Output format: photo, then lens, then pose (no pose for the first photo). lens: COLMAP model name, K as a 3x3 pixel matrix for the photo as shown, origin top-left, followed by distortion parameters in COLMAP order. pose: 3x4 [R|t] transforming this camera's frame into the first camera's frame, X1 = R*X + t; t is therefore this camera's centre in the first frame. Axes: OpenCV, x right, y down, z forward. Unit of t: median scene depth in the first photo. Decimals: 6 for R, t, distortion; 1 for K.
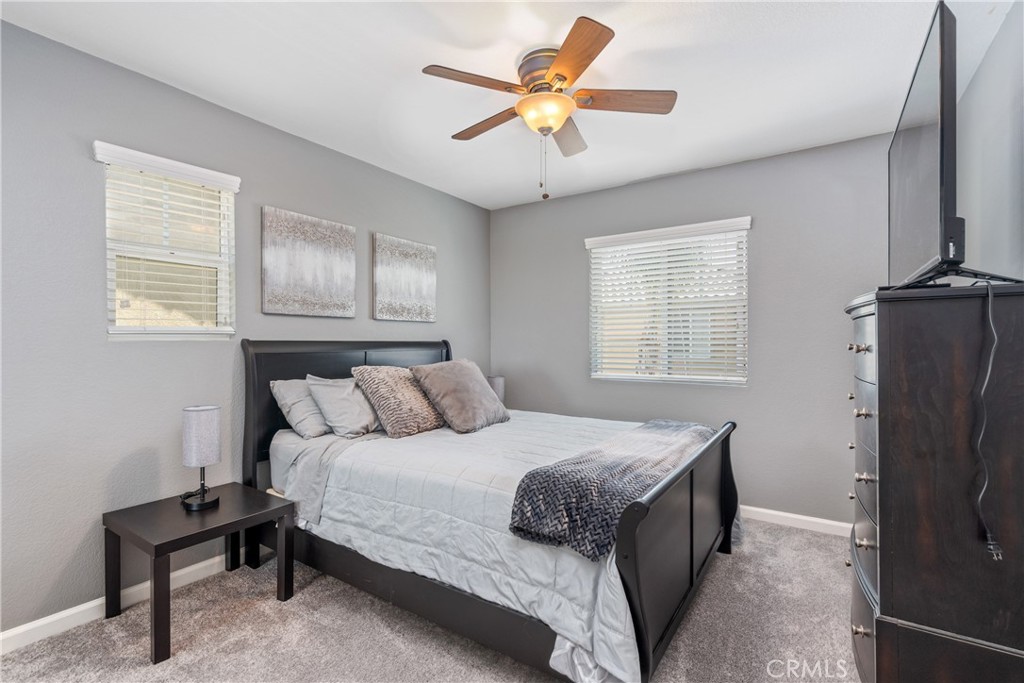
lens RADIAL K [[467.3, 0, 511.6], [0, 467.3, 340.2], [0, 0, 1]] dist [-0.004942, -0.000399]
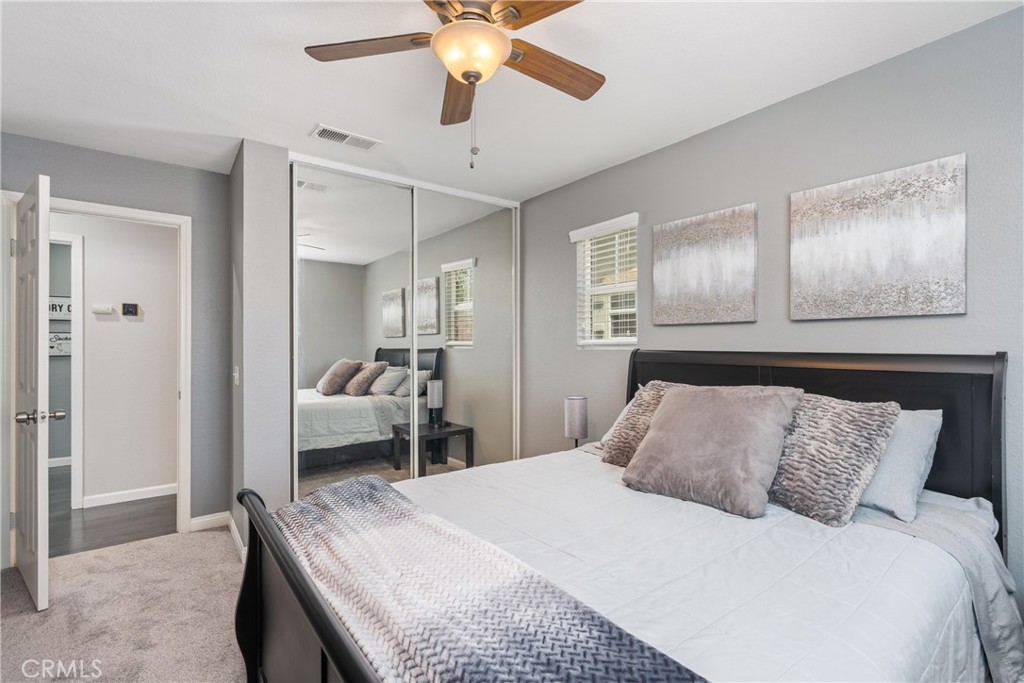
lens RADIAL K [[467.3, 0, 510.9], [0, 467.3, 344.3], [0, 0, 1]] dist [-0.004942, -0.000399]
pose [[-0.316870, -0.001635, -0.948467, 0.539641], [0.002255, 0.999994, -0.002477, -0.010110], [0.948466, -0.002924, -0.316865, 0.911261]]
